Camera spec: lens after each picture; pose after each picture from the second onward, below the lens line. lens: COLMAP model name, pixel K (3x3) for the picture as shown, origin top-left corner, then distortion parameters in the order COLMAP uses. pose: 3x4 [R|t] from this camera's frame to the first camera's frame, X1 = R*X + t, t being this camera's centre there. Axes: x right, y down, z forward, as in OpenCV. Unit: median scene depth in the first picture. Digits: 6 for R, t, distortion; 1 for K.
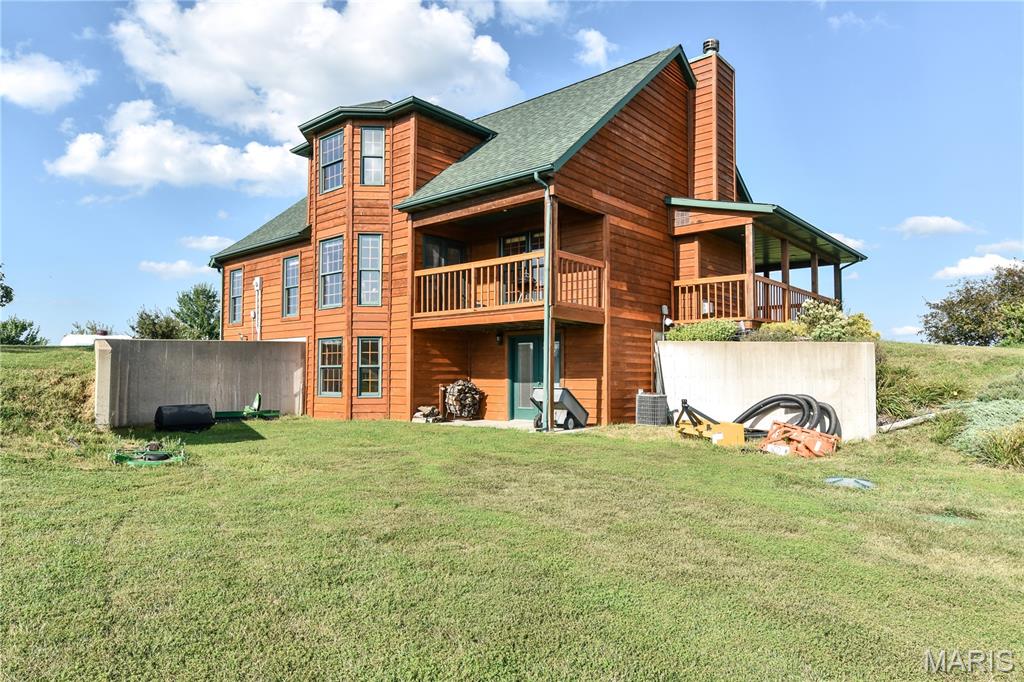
lens RADIAL K [[659.3, 0, 510.7], [0, 659.3, 359.1], [0, 0, 1]] dist [-0.001242, -0.000849]
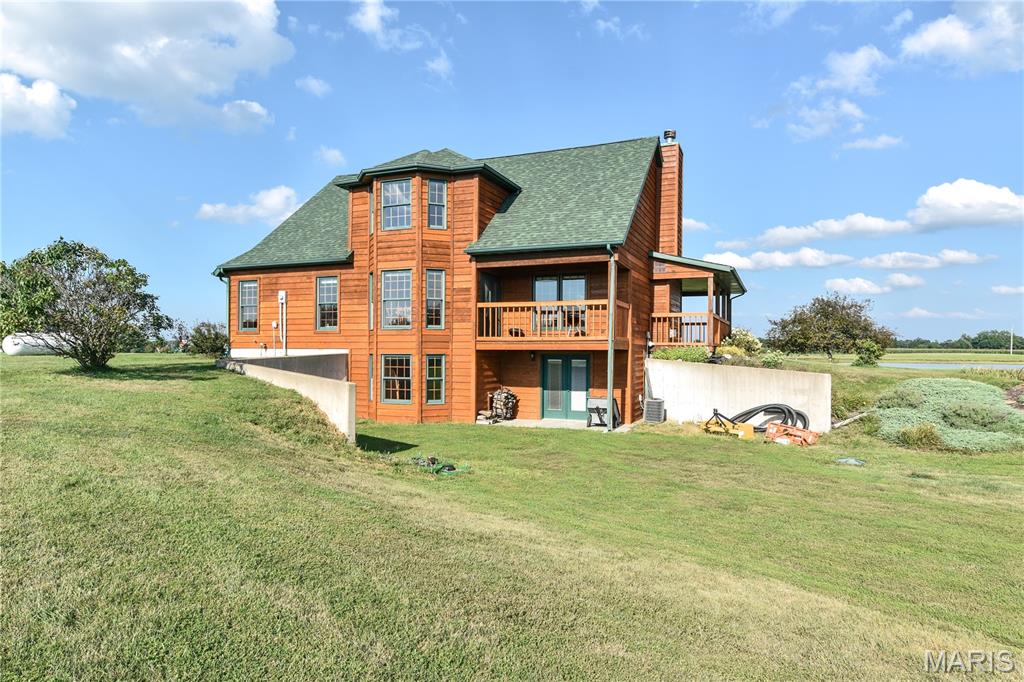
lens RADIAL K [[659.3, 0, 510.7], [0, 659.3, 359.1], [0, 0, 1]] dist [-0.001242, -0.000849]
pose [[0.948664, 0.001637, 0.316281, -0.467209], [-0.013892, 0.999237, 0.036497, -0.071562], [-0.315980, -0.039017, 0.947963, -0.200005]]
